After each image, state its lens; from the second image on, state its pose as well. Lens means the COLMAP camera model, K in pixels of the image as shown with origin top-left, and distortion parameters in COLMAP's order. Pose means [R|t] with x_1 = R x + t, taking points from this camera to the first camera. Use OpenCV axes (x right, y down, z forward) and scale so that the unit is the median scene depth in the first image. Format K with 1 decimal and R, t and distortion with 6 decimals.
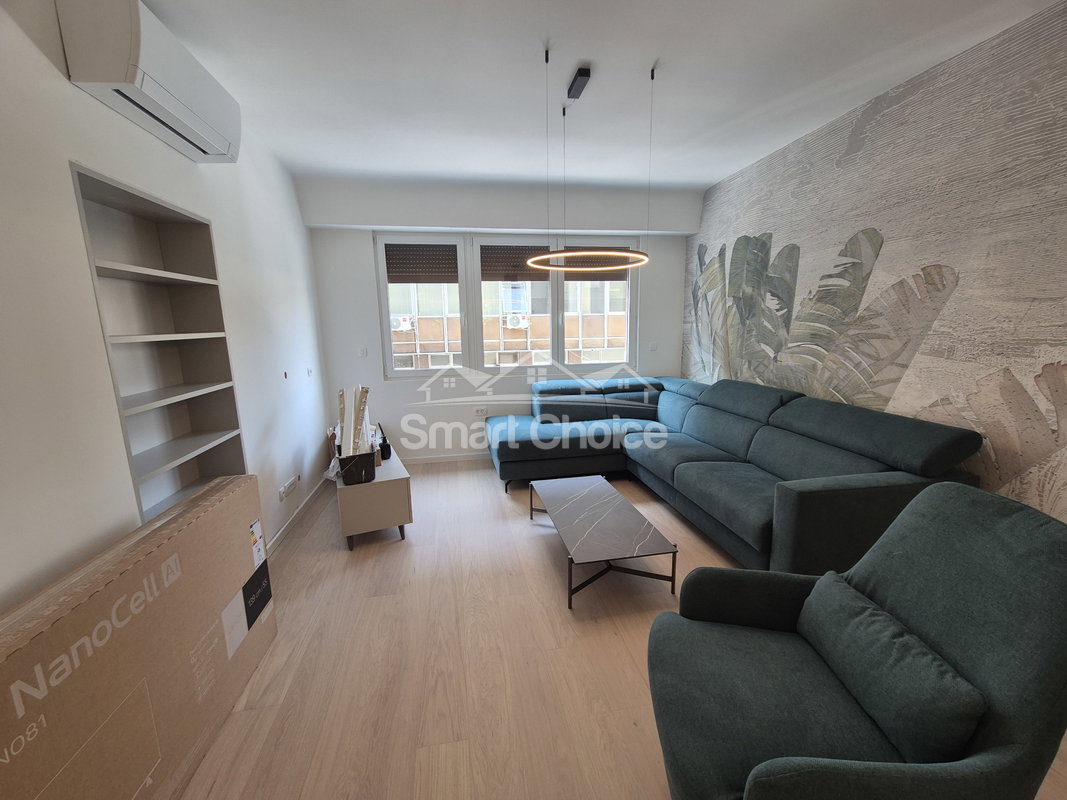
lens RADIAL K [[437.9, 0, 532.3], [0, 437.9, 405.9], [0, 0, 1]] dist [0.002523, 0.000311]
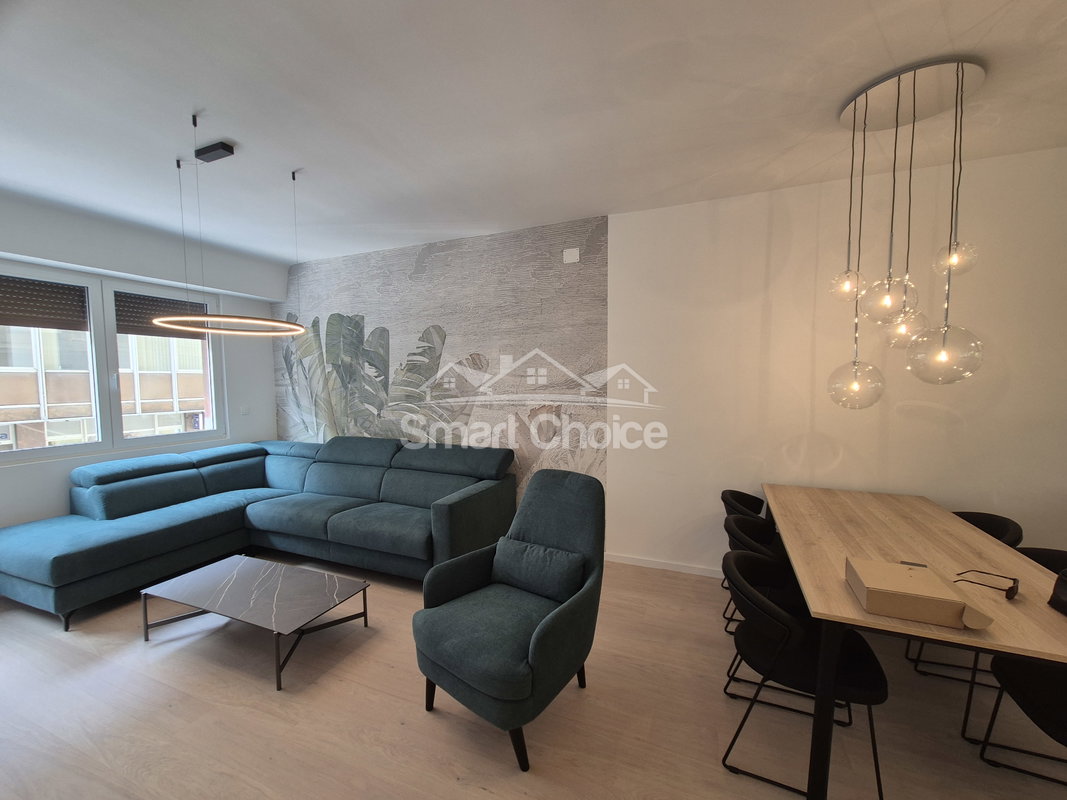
lens RADIAL K [[437.9, 0, 532.3], [0, 437.9, 405.9], [0, 0, 1]] dist [0.002523, 0.000311]
pose [[0.546549, -0.037884, 0.836570, -0.253088], [0.150226, 0.987206, -0.053440, -0.003646], [-0.823842, 0.154882, 0.545248, -0.033398]]
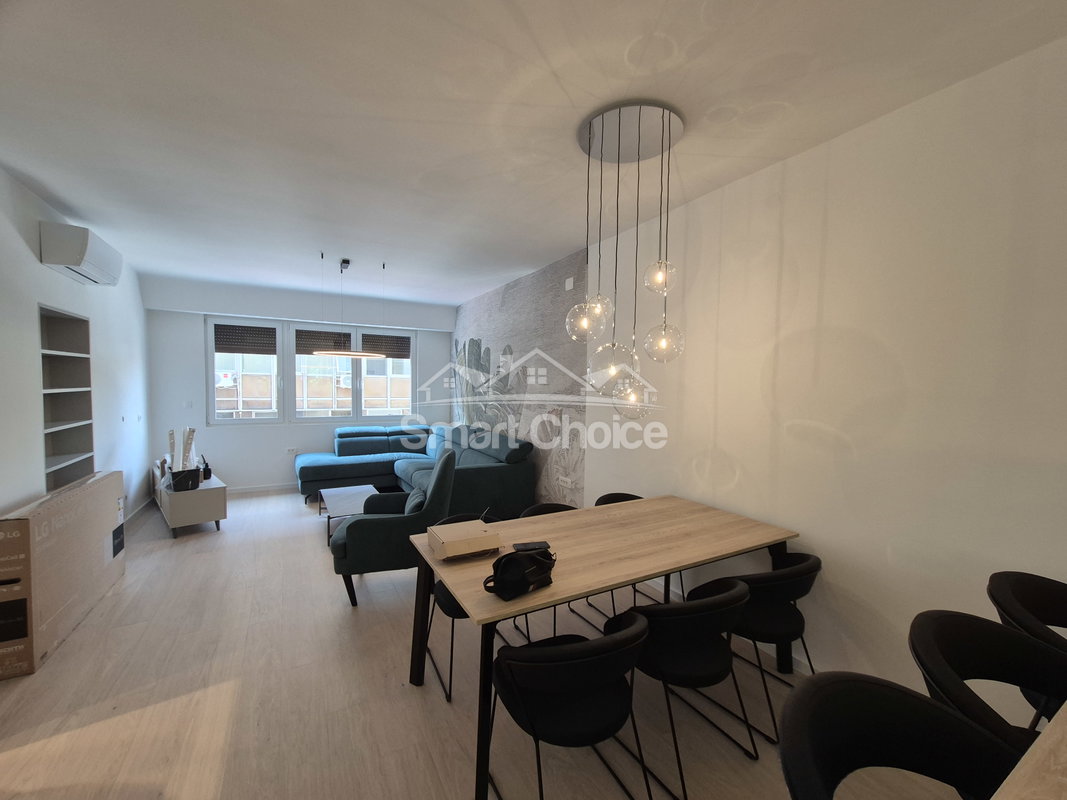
lens RADIAL K [[437.9, 0, 532.3], [0, 437.9, 405.9], [0, 0, 1]] dist [0.002523, 0.000311]
pose [[0.944893, 0.015450, 0.327014, 0.185111], [0.029814, 0.990674, -0.132950, 0.105980], [-0.326019, 0.135373, 0.935621, -0.676166]]
